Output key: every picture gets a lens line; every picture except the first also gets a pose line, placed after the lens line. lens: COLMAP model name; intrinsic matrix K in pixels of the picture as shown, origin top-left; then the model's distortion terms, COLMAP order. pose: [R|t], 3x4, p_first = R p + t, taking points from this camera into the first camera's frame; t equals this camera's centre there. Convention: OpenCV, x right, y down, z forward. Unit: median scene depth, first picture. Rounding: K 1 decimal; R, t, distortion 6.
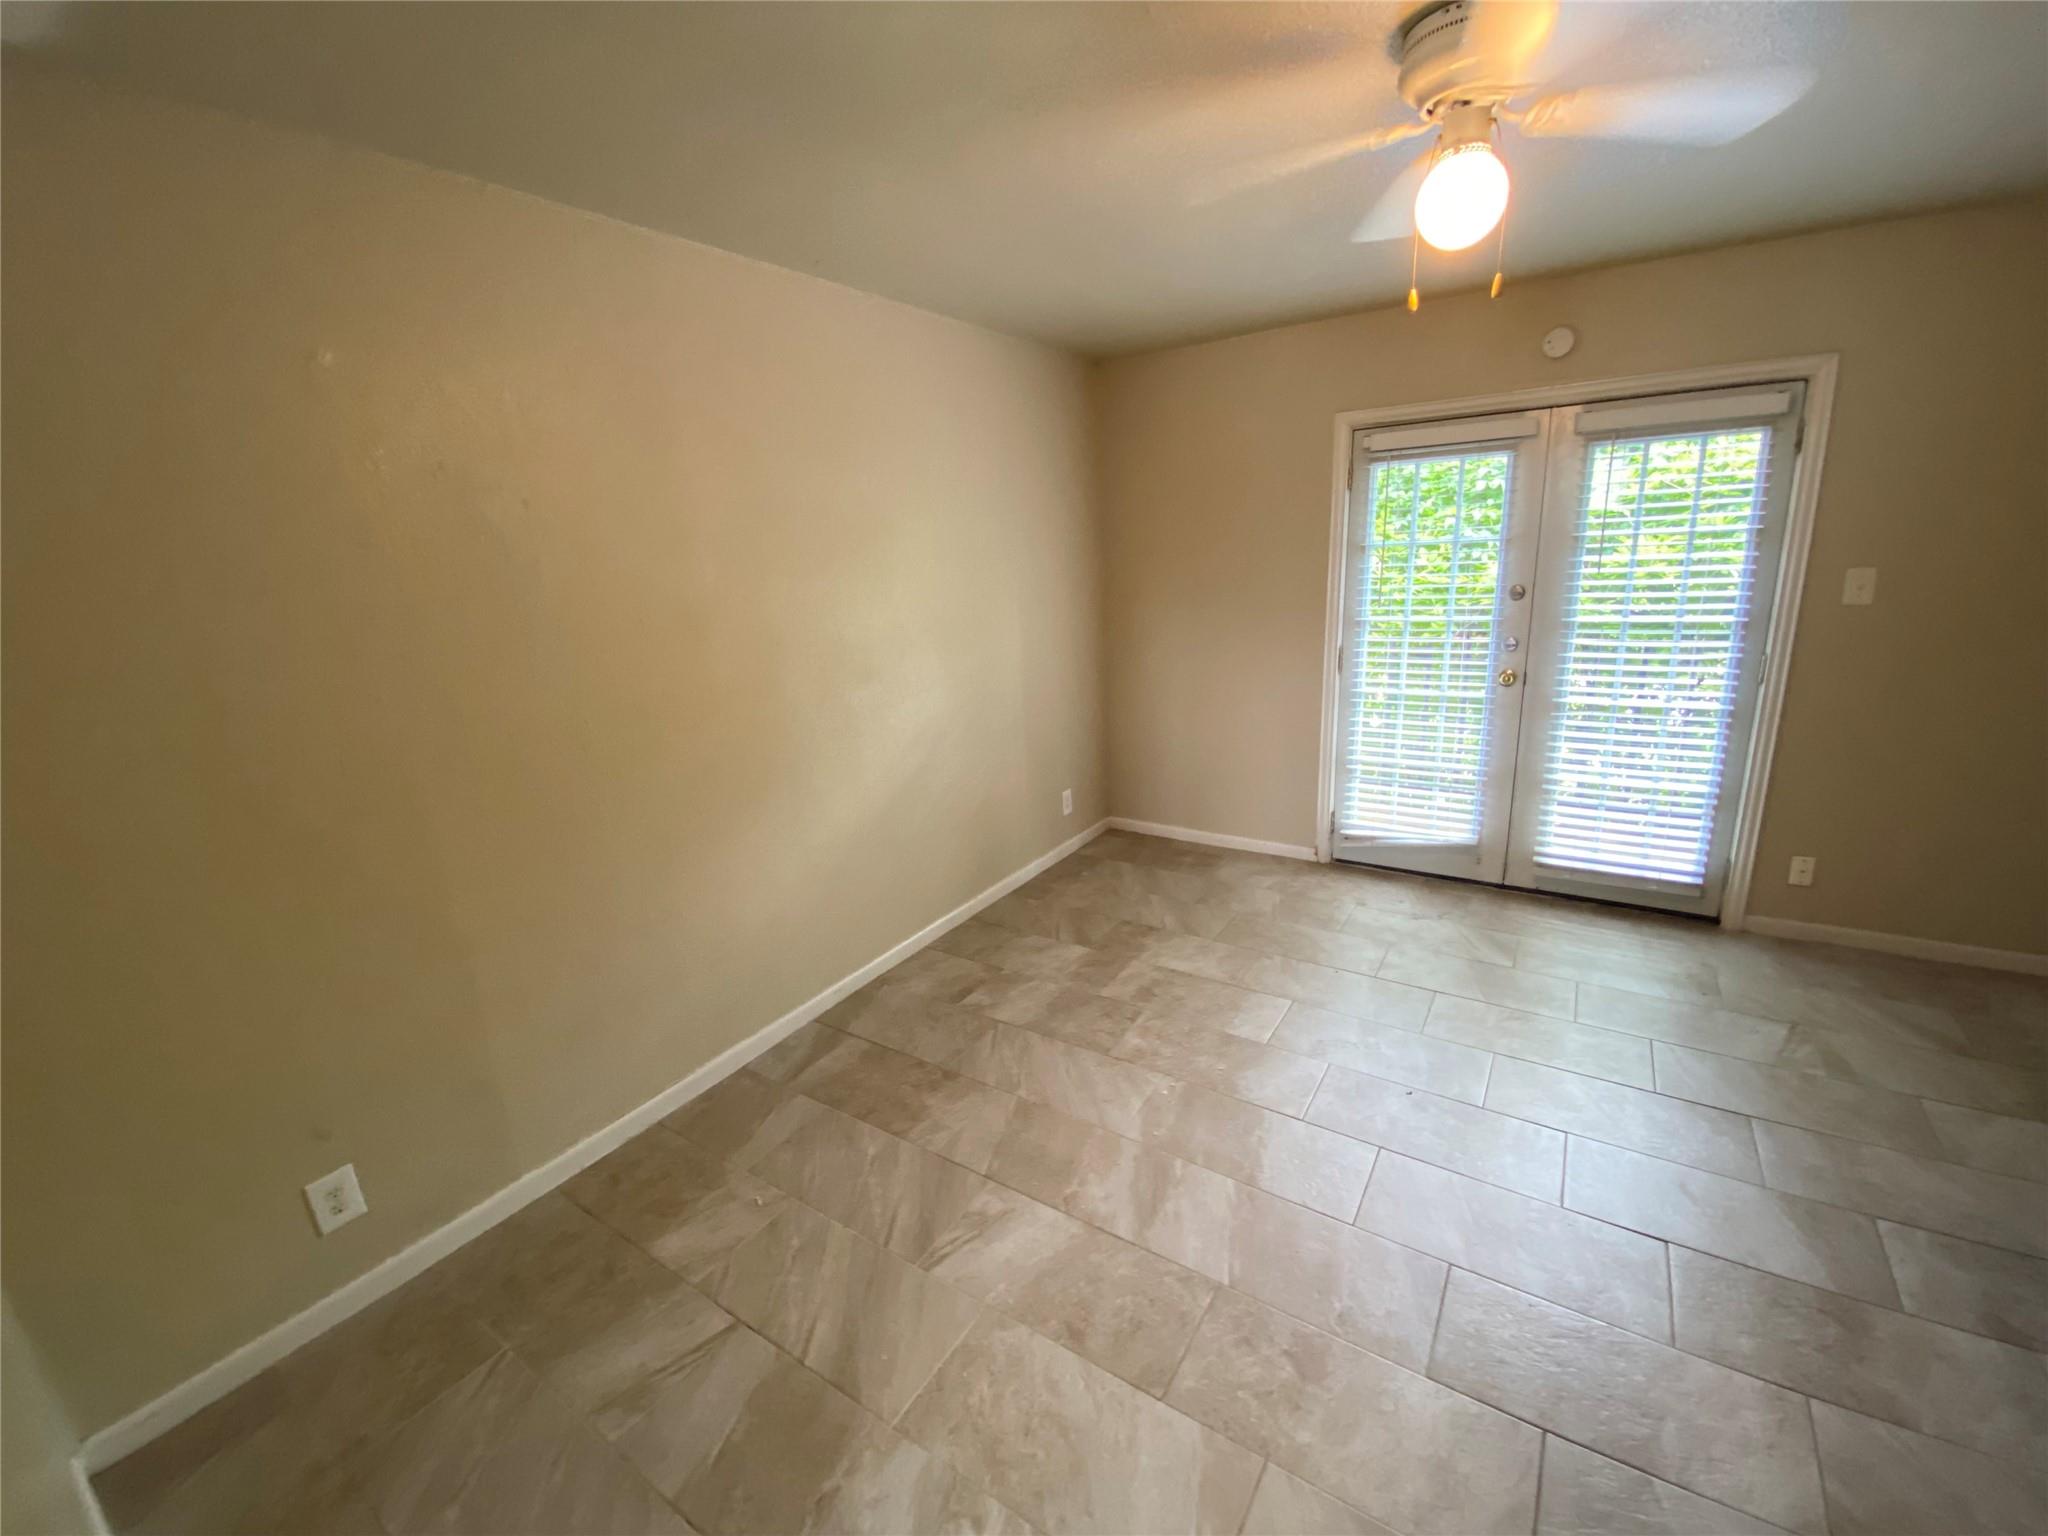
lens RADIAL K [[827.0, 0, 1019.1], [0, 827.0, 774.1], [0, 0, 1]] dist [0.040388, -0.031905]
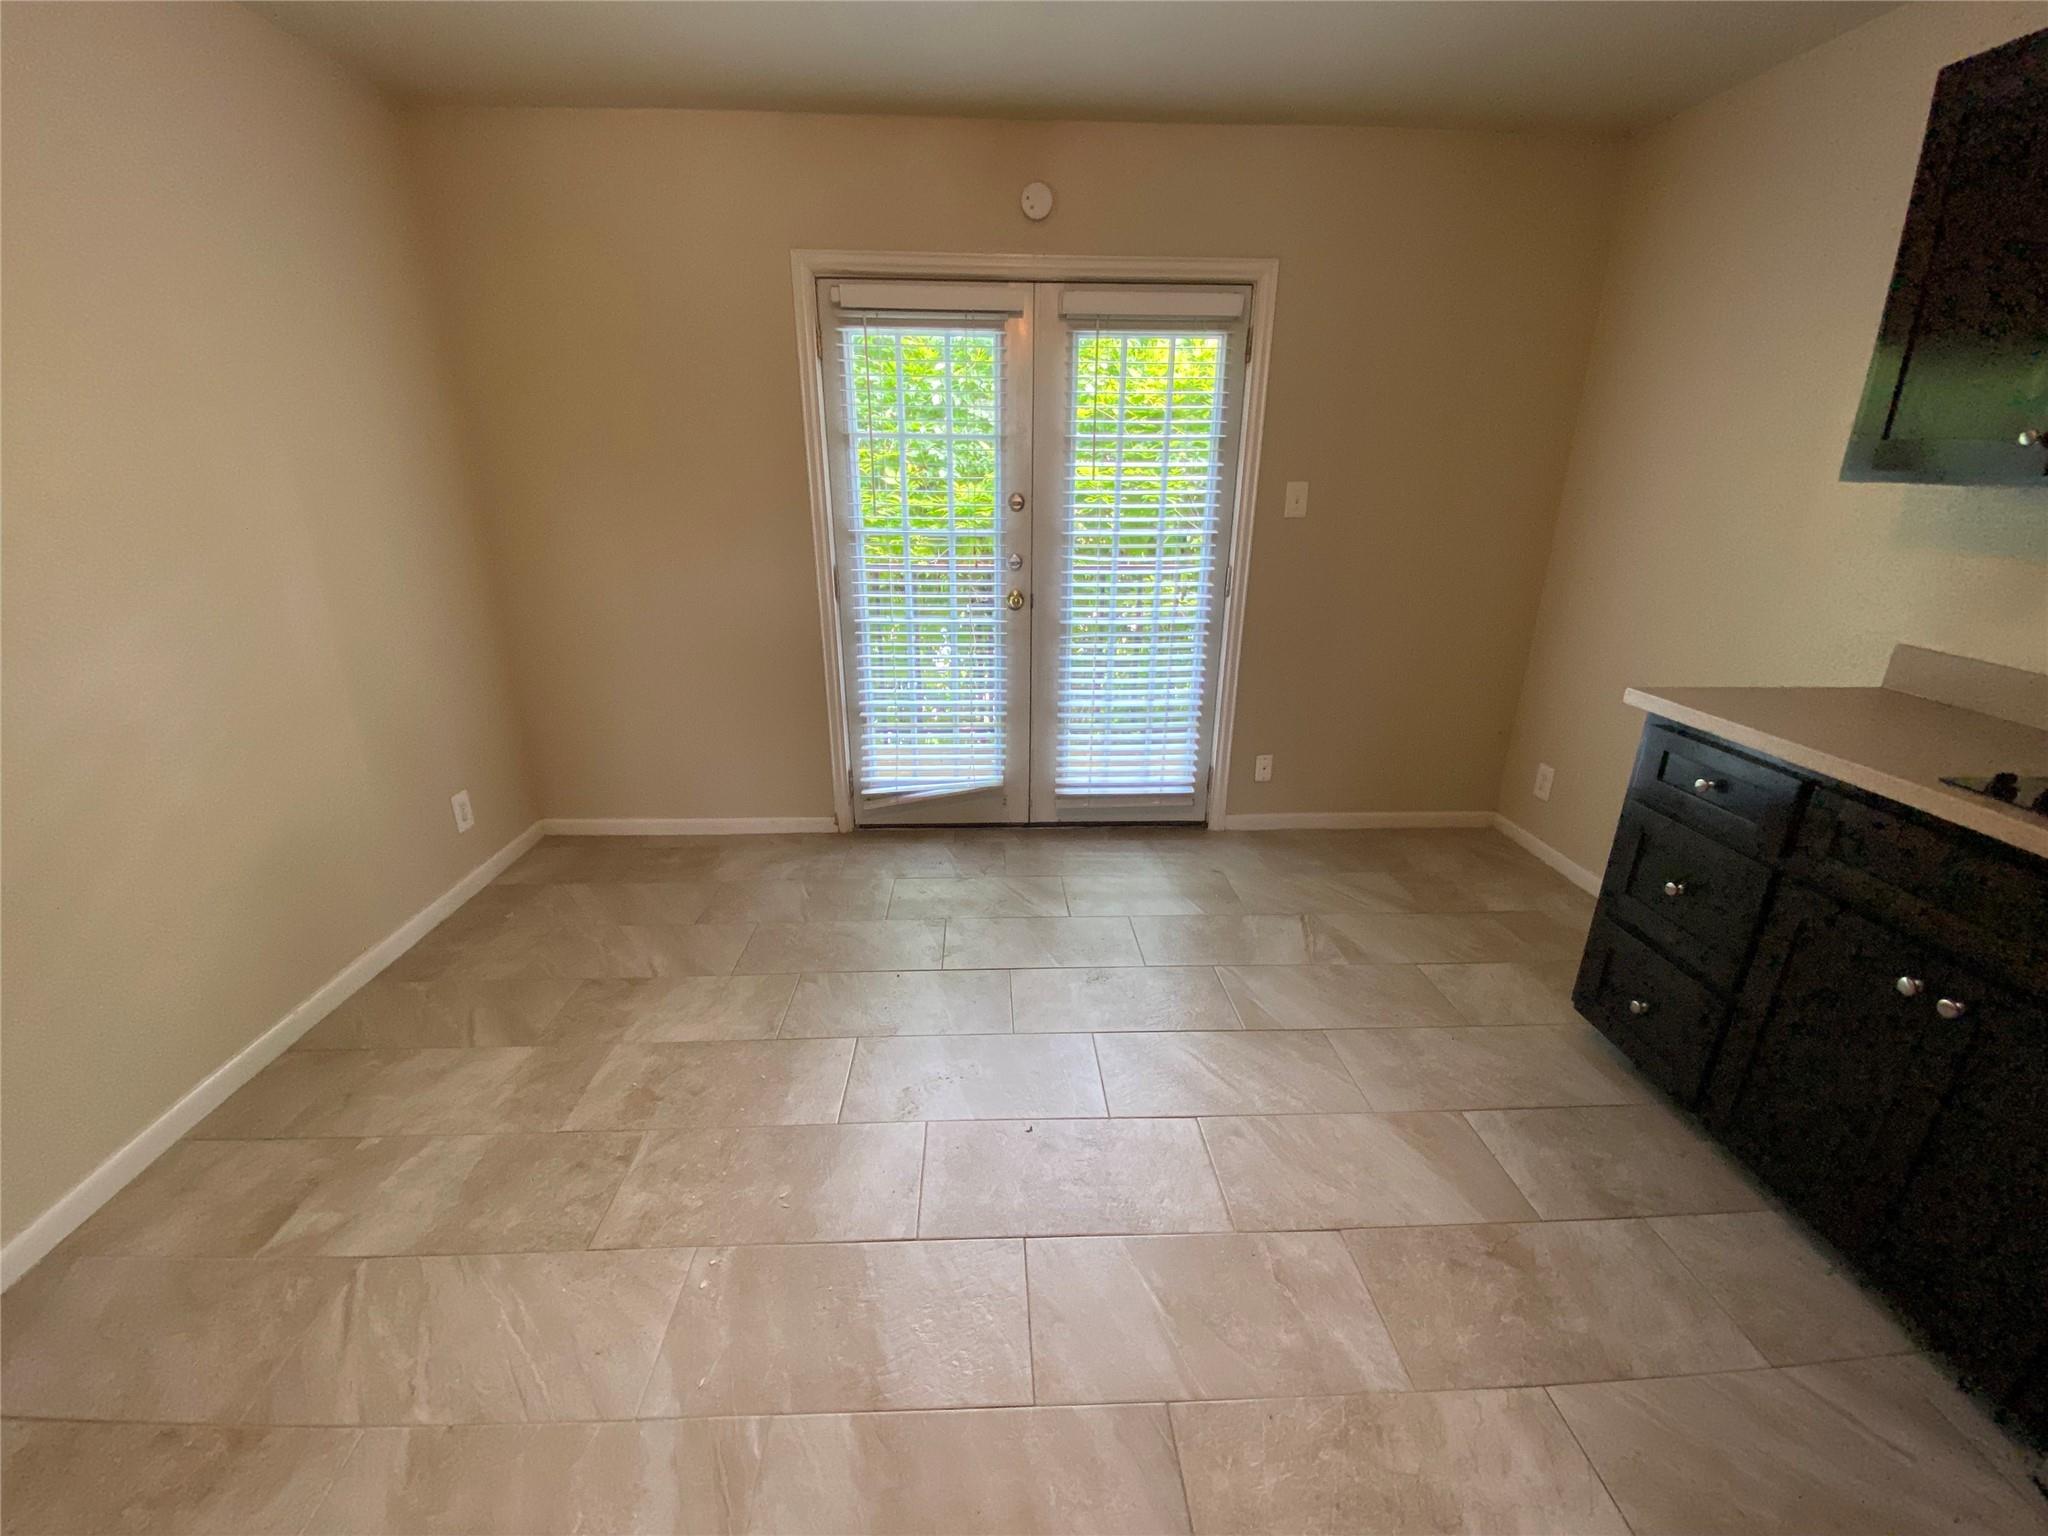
lens RADIAL K [[827.0, 0, 1019.1], [0, 827.0, 774.1], [0, 0, 1]] dist [0.040388, -0.031905]
pose [[0.805091, -0.142221, 0.575849, 0.048742], [0.108775, 0.989765, 0.092371, -0.011536], [-0.583092, -0.011729, 0.812321, 0.295560]]
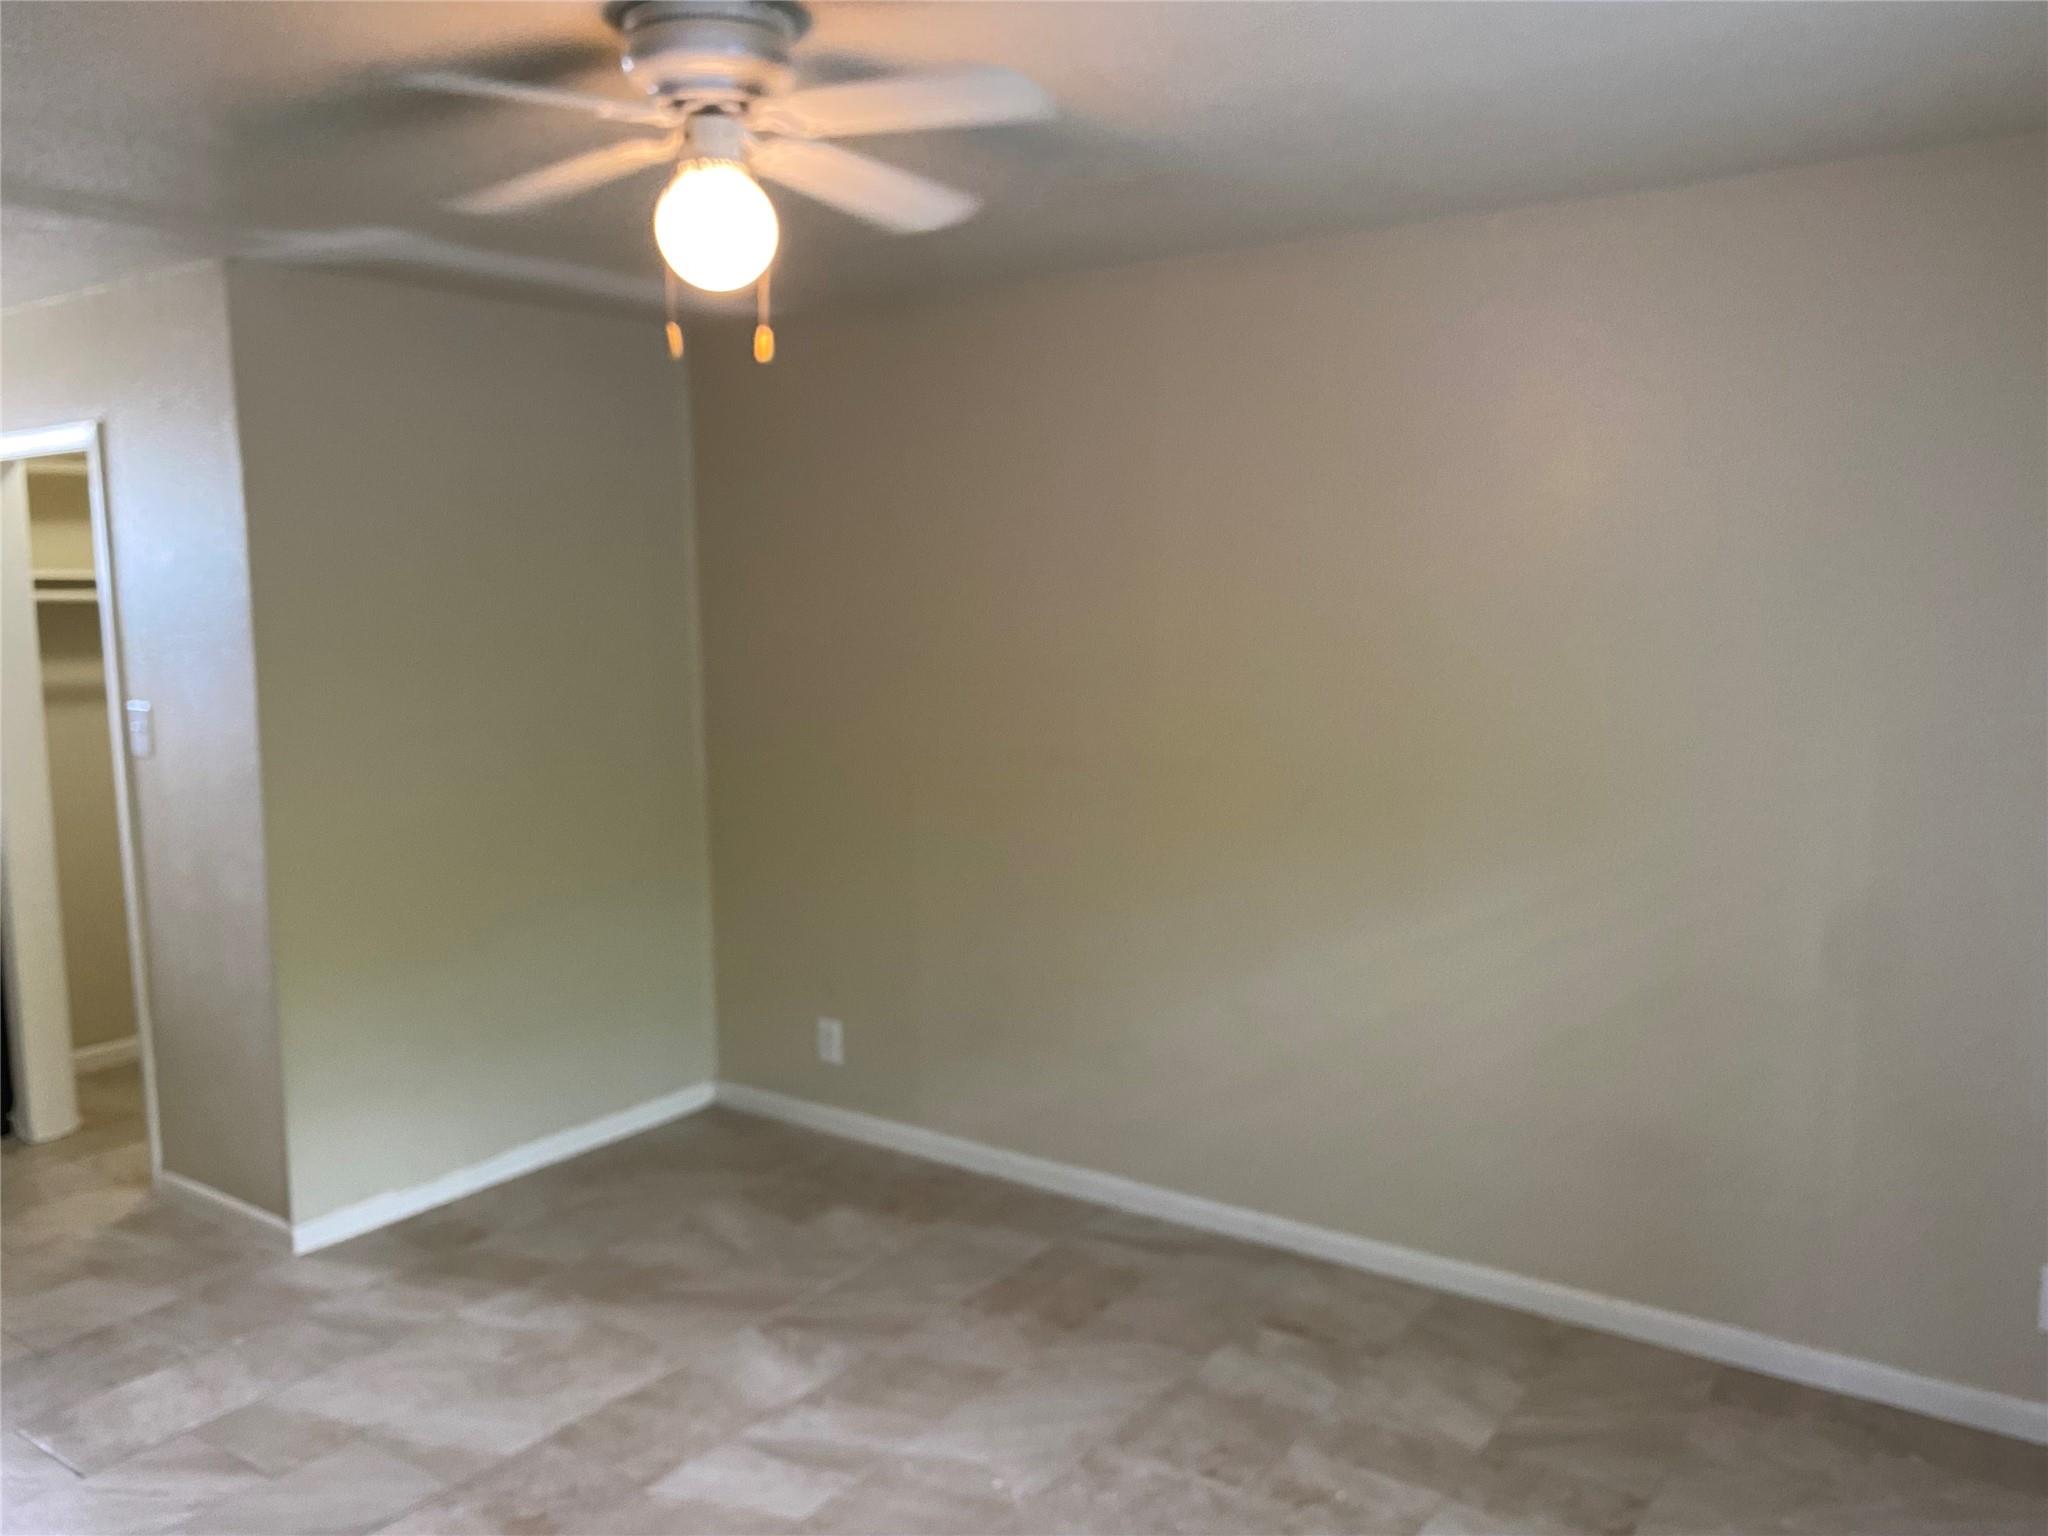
lens RADIAL K [[1603.4, 0, 1027.7], [0, 1603.4, 802.0], [0, 0, 1]] dist [0.041881, -0.100860]
pose [[-0.026948, 0.192608, -0.980906, 0.986188], [-0.256177, 0.947163, 0.193020, -0.267921], [0.966254, 0.256487, 0.023817, 0.671181]]
